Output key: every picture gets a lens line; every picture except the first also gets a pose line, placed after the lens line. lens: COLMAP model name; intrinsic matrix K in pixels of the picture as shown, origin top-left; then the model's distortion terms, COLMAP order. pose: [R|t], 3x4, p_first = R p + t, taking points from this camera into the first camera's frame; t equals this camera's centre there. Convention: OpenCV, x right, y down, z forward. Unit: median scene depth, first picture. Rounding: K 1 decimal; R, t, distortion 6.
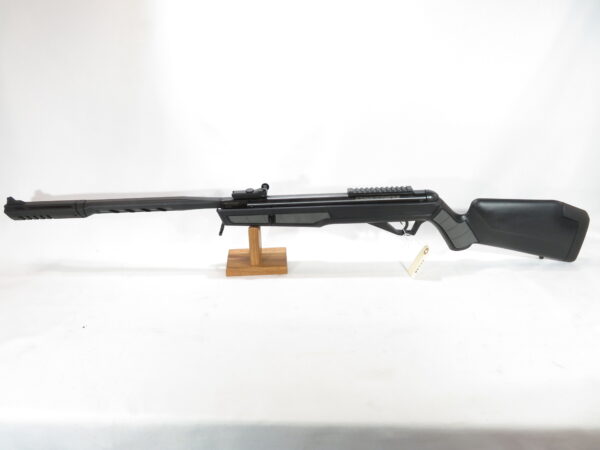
lens RADIAL K [[490.9, 0, 300.0], [0, 490.9, 225.0], [0, 0, 1]] dist [0.011162, 0.002108]
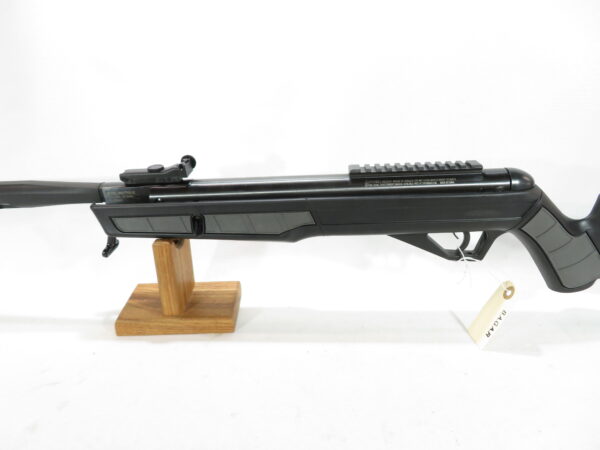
lens RADIAL K [[490.9, 0, 300.0], [0, 490.9, 225.0], [0, 0, 1]] dist [0.011162, 0.002108]
pose [[0.999596, 0.008628, -0.027075, 0.059972], [-0.010426, 0.997699, -0.066994, 0.020640], [0.026435, 0.067249, 0.997386, 0.494168]]
